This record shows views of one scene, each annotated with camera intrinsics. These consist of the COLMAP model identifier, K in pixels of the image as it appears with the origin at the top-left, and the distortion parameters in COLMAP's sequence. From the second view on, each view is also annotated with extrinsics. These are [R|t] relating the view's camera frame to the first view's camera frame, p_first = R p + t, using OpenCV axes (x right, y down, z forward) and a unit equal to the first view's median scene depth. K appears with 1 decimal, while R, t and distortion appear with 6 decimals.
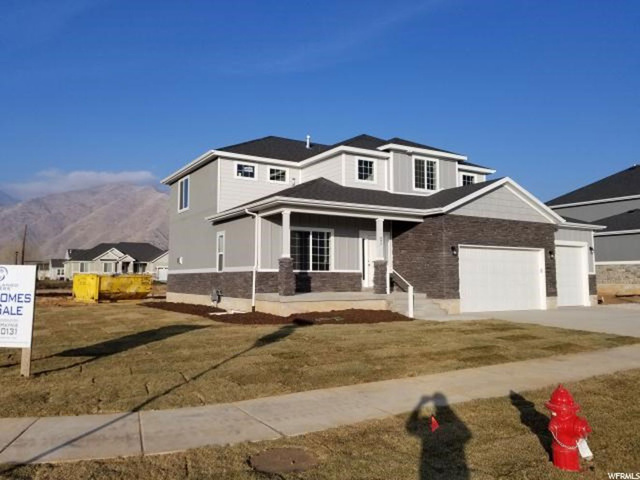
lens RADIAL K [[495.1, 0, 311.5], [0, 495.1, 228.9], [0, 0, 1]] dist [0.110519, -0.193044]
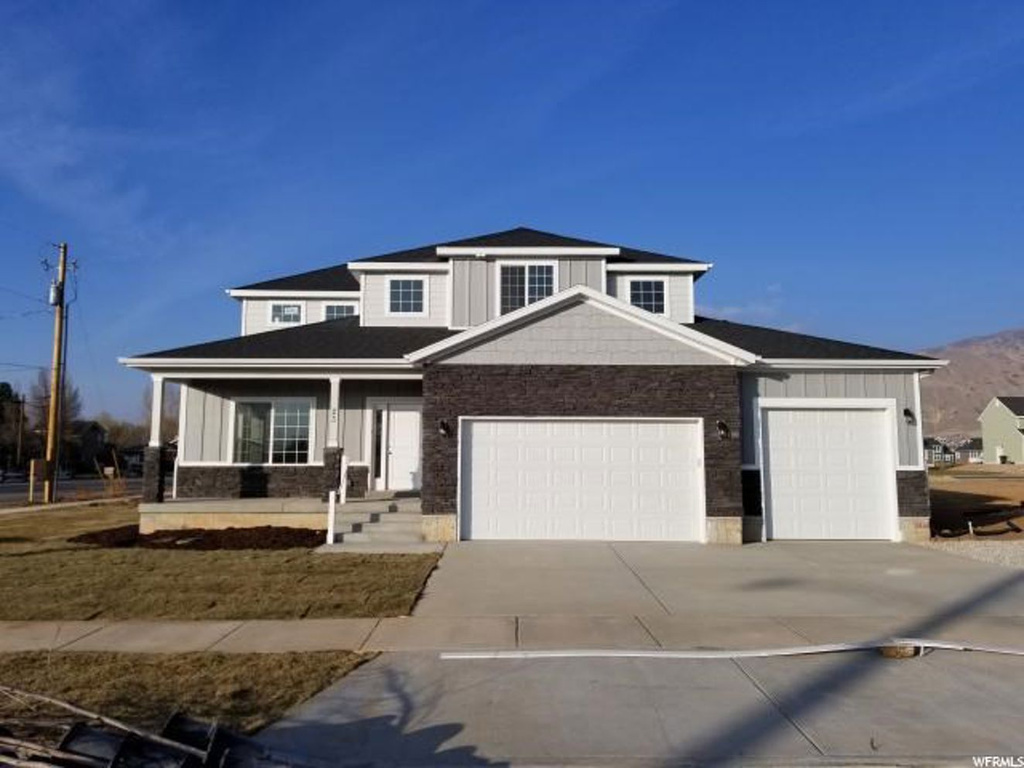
lens RADIAL K [[792.1, 0, 498.4], [0, 792.1, 366.2], [0, 0, 1]] dist [0.110519, -0.193044]
pose [[0.860832, -0.058470, -0.505520, 0.697560], [0.046883, 0.998265, -0.035628, 0.007293], [0.506726, 0.006970, 0.862079, 0.222937]]
